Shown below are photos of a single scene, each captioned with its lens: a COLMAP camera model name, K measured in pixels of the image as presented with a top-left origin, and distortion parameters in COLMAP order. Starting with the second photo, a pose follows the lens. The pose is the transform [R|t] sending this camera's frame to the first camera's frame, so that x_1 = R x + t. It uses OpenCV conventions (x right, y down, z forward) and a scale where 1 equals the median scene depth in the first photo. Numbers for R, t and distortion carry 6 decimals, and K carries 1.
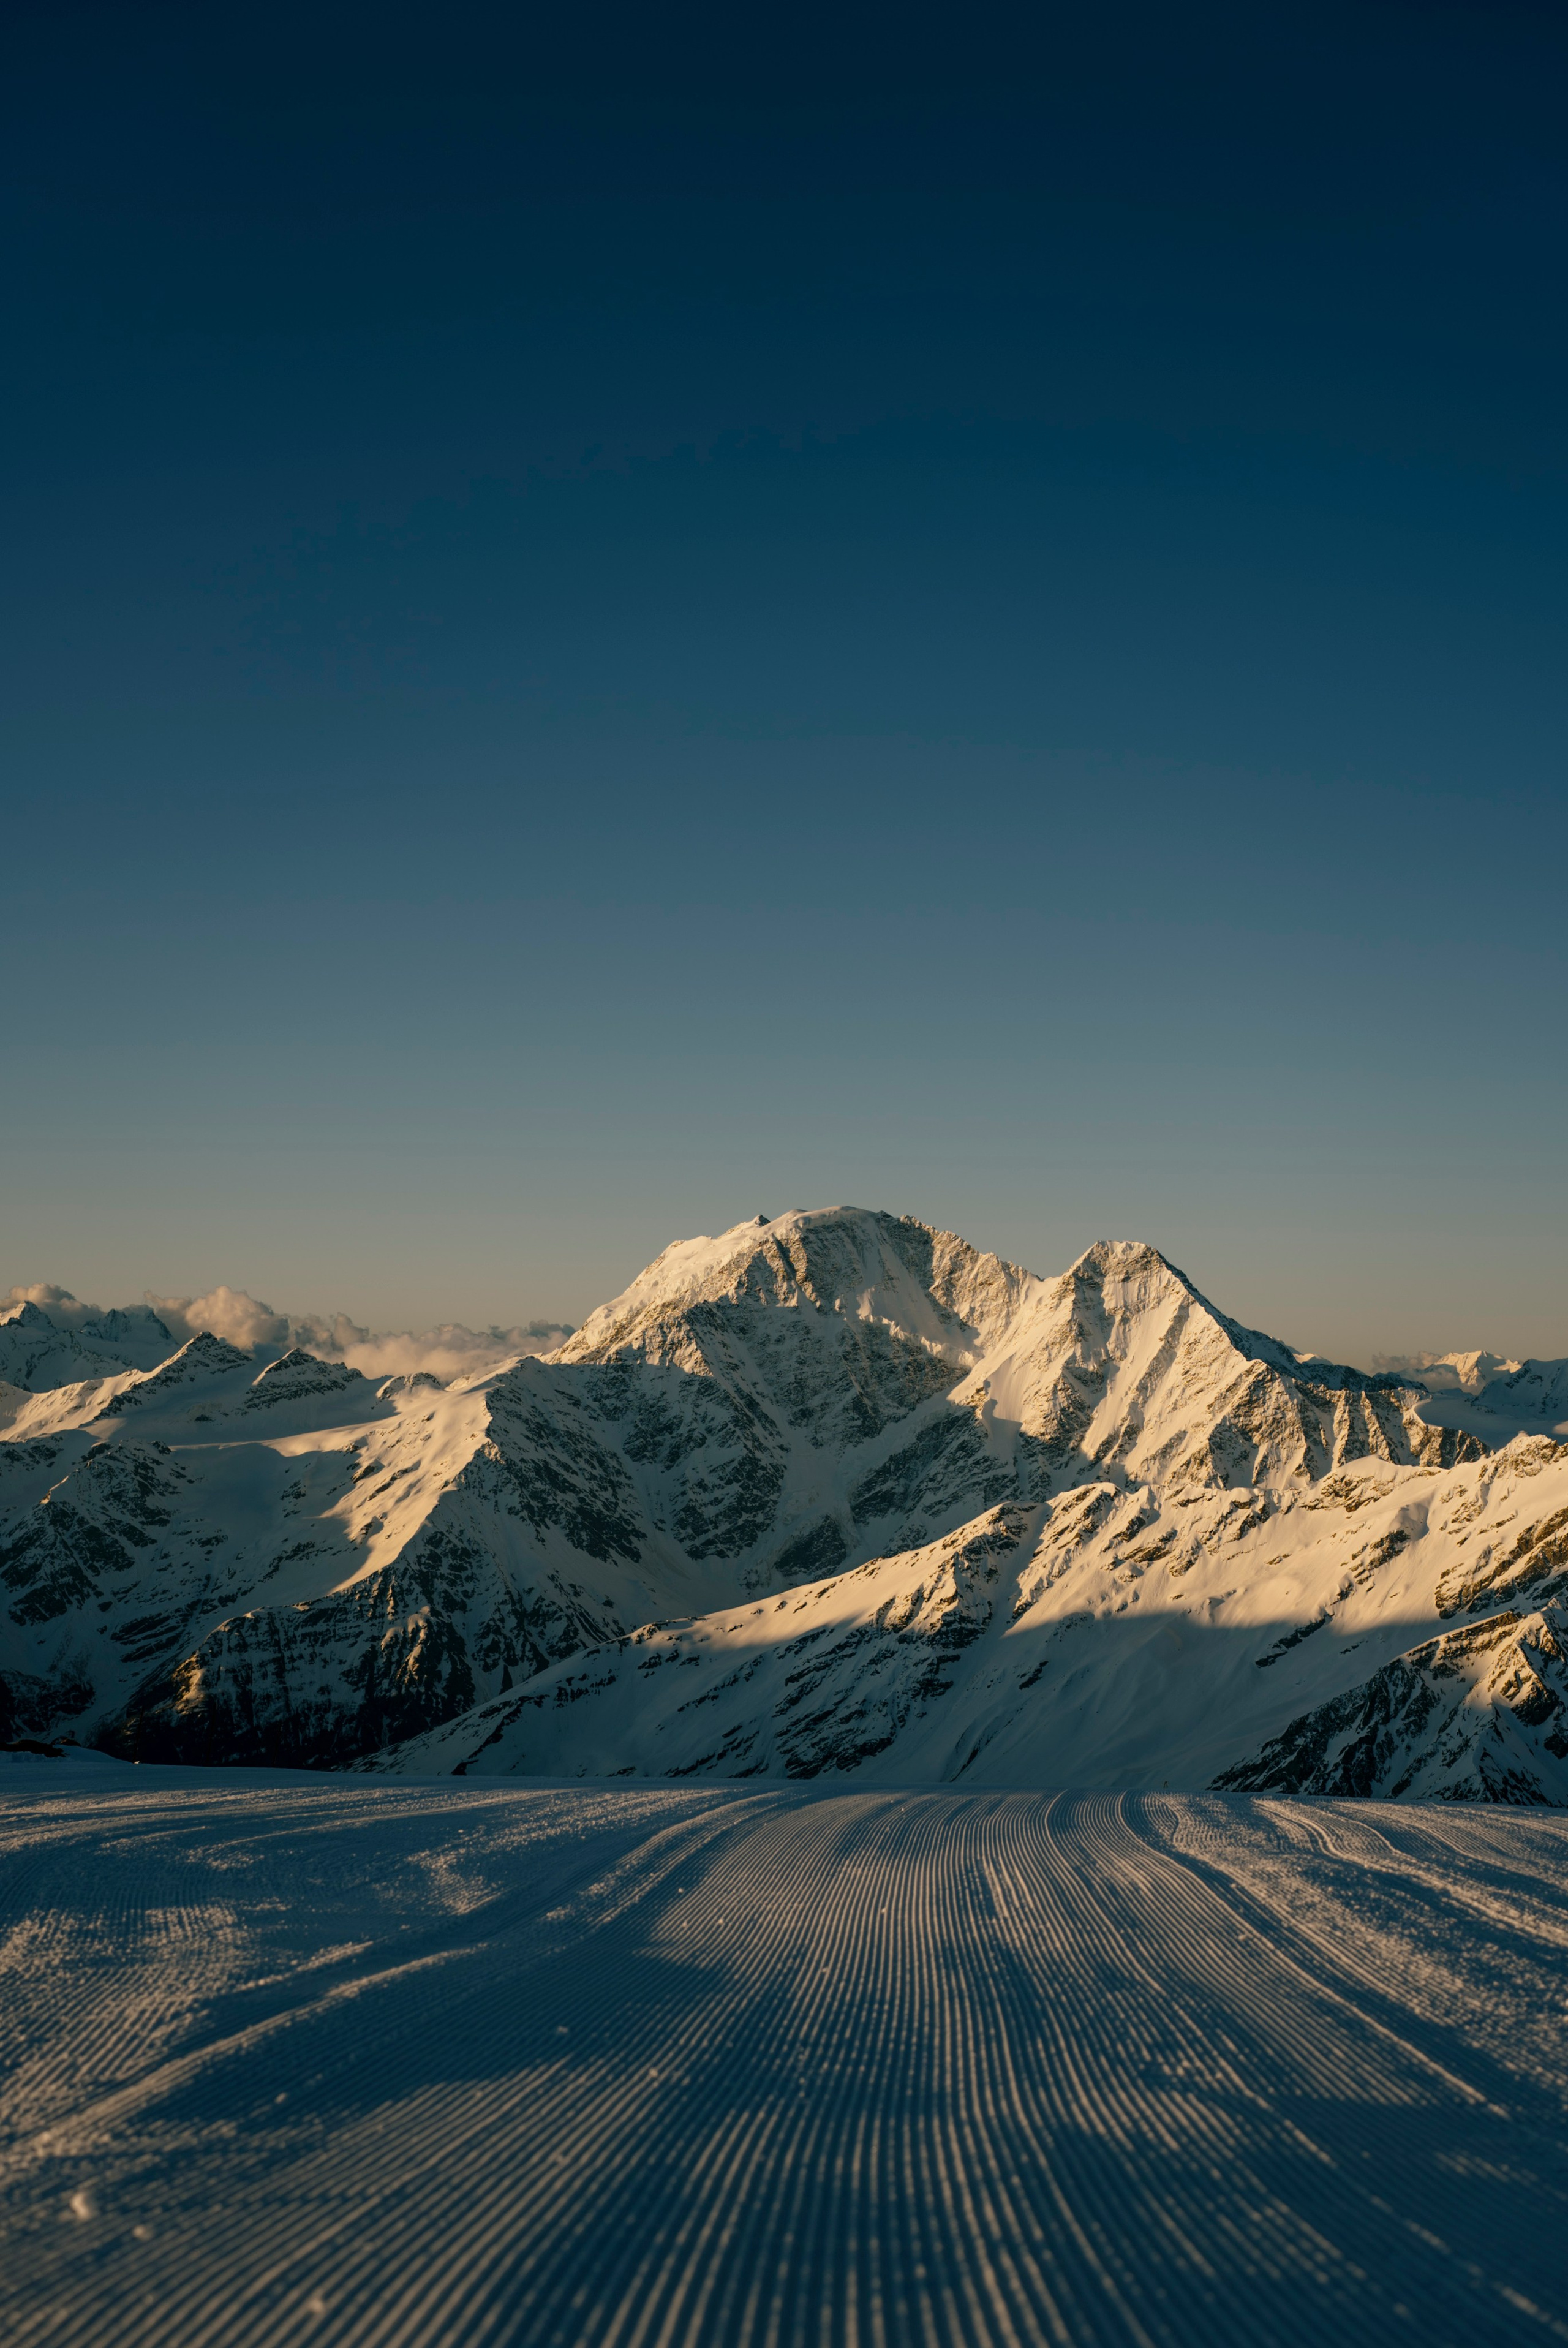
lens RADIAL K [[2697.4, 0, 784.0], [0, 2697.4, 1174.0], [0, 0, 1]] dist [0.124160, 0.008907]
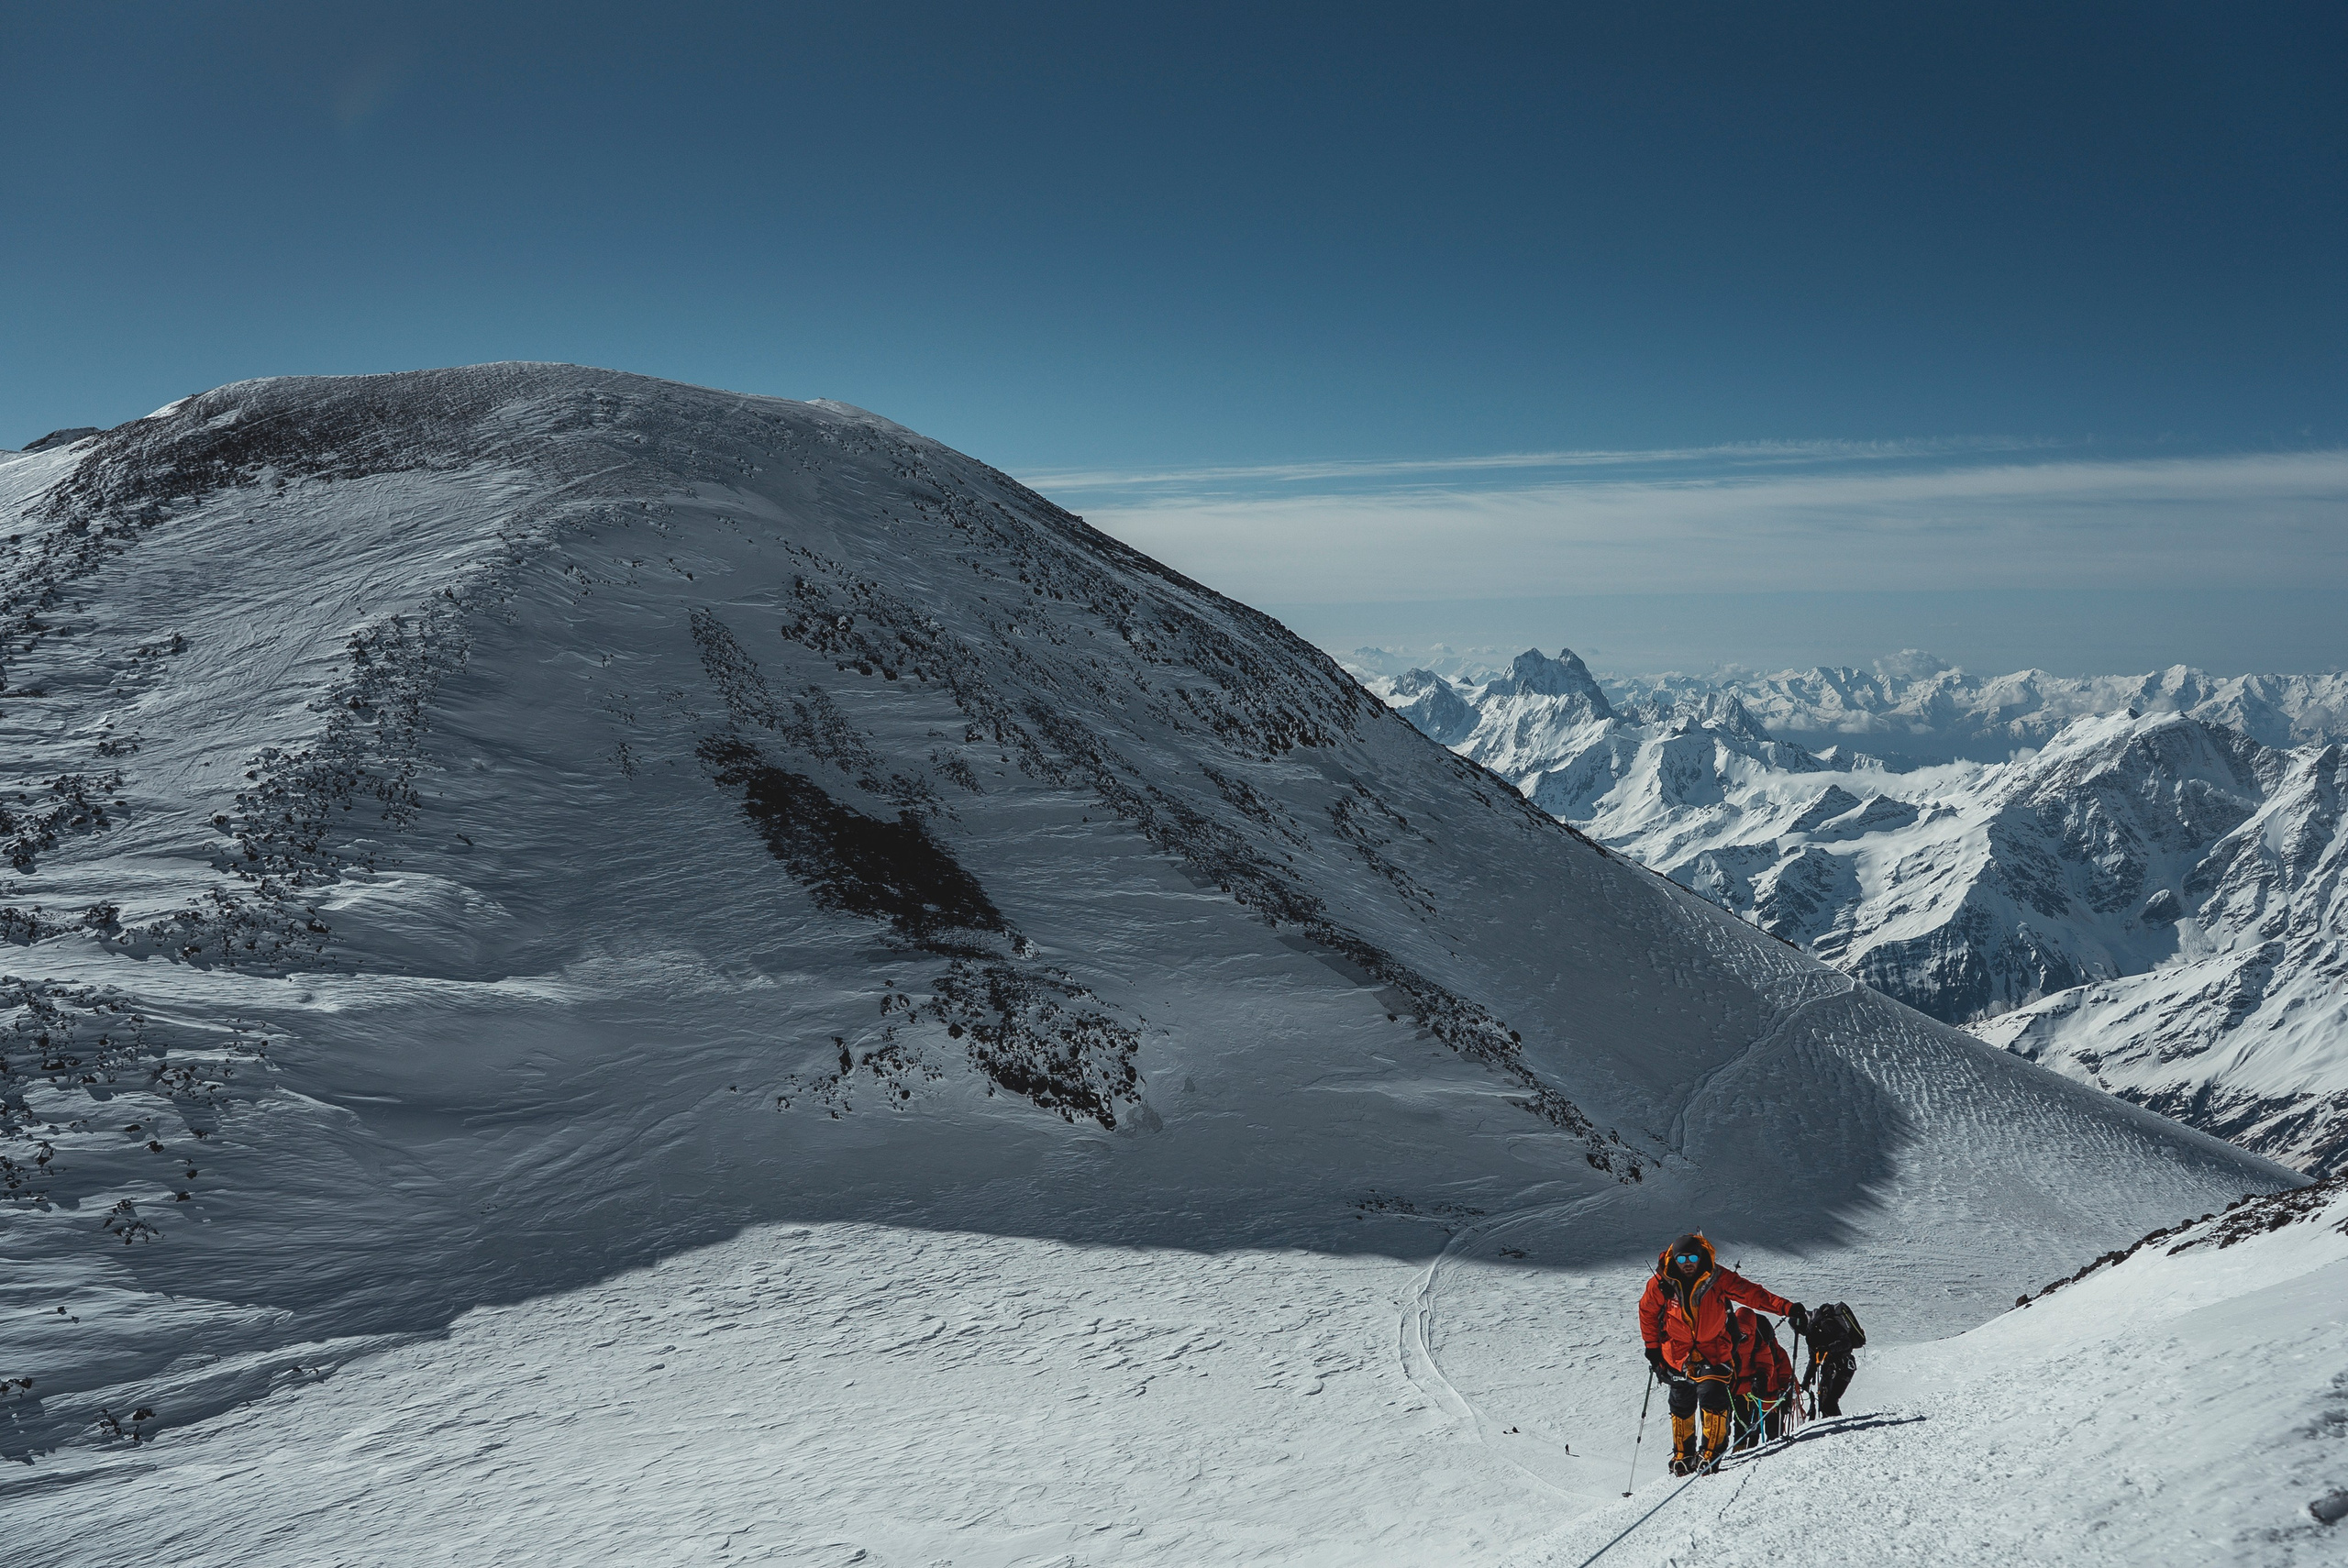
lens RADIAL K [[1901.3, 0, 1174.0], [0, 1901.3, 784.0], [0, 0, 1]] dist [-0.116723, 0.057818]
pose [[0.894139, 0.013909, -0.447574, -0.033625], [0.055712, 0.988296, 0.142010, -0.190482], [0.444311, -0.151912, 0.882899, -0.502436]]
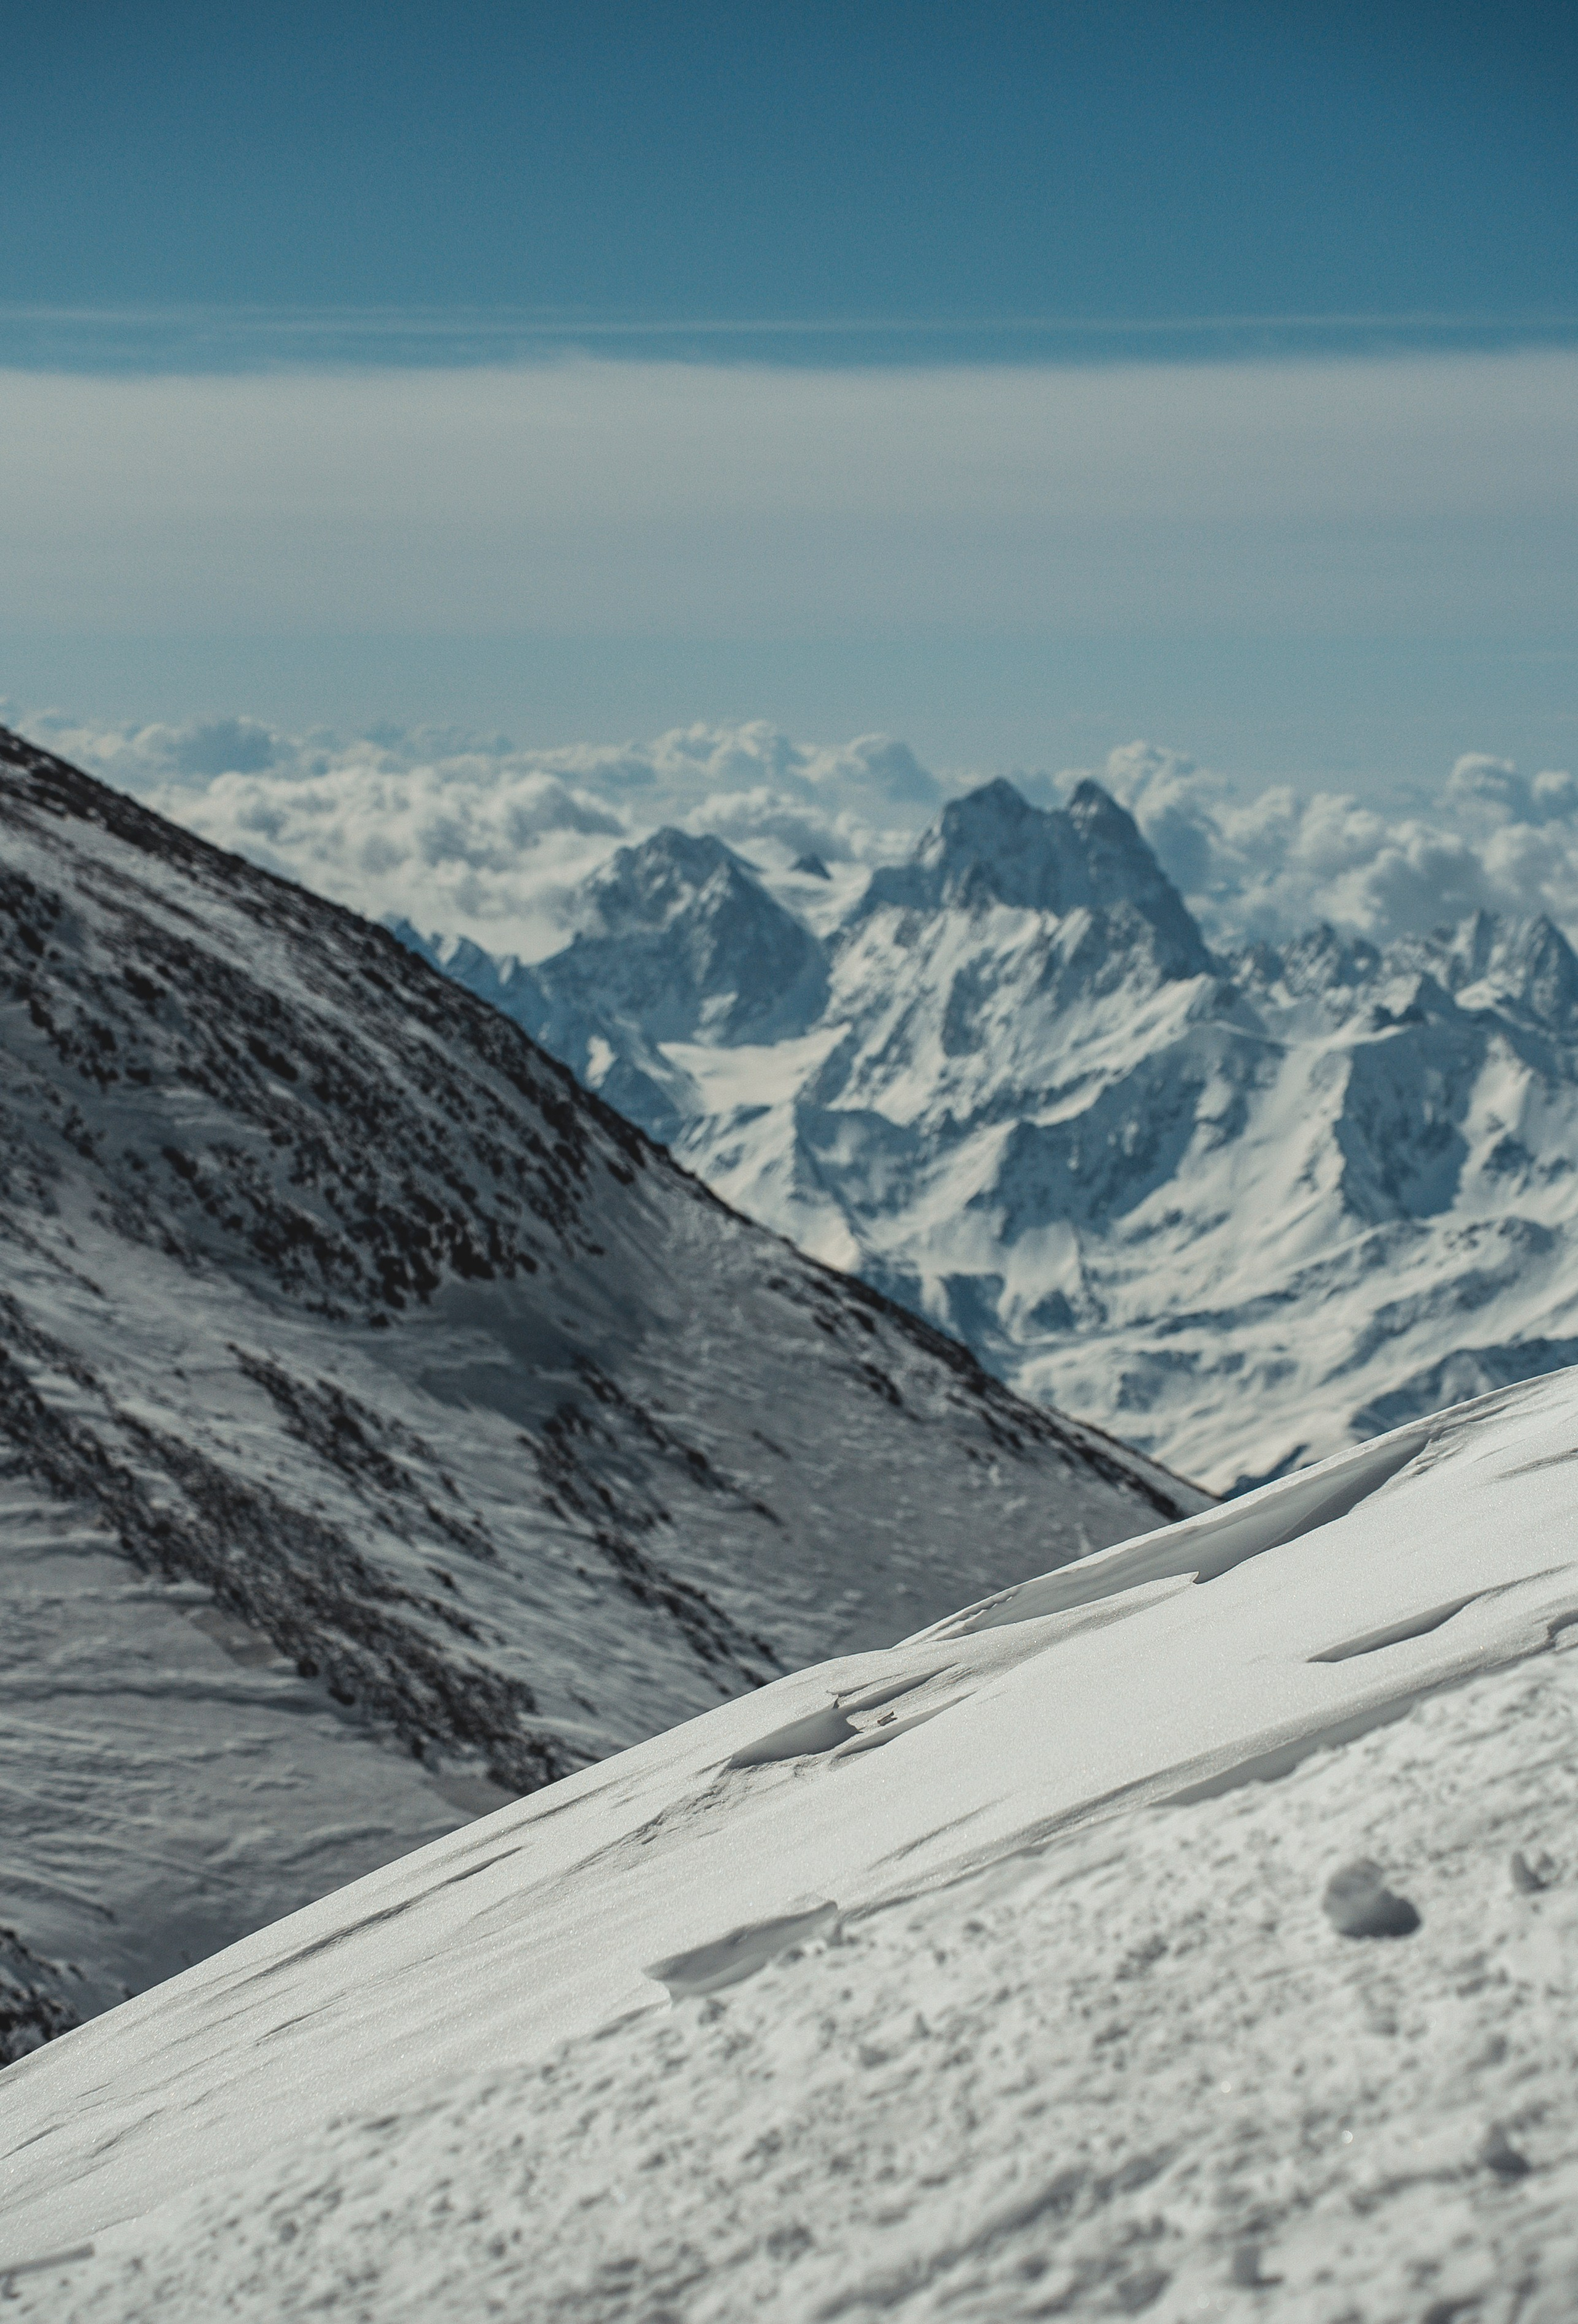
lens RADIAL K [[5350.5, 0, 789.0], [0, 5350.5, 1162.0], [0, 0, 1]] dist [0.508510, -0.017104]
pose [[0.950668, 0.027441, -0.308994, -0.029378], [0.020971, 0.988116, 0.152273, -0.197462], [0.309500, -0.151241, 0.938795, -0.517739]]
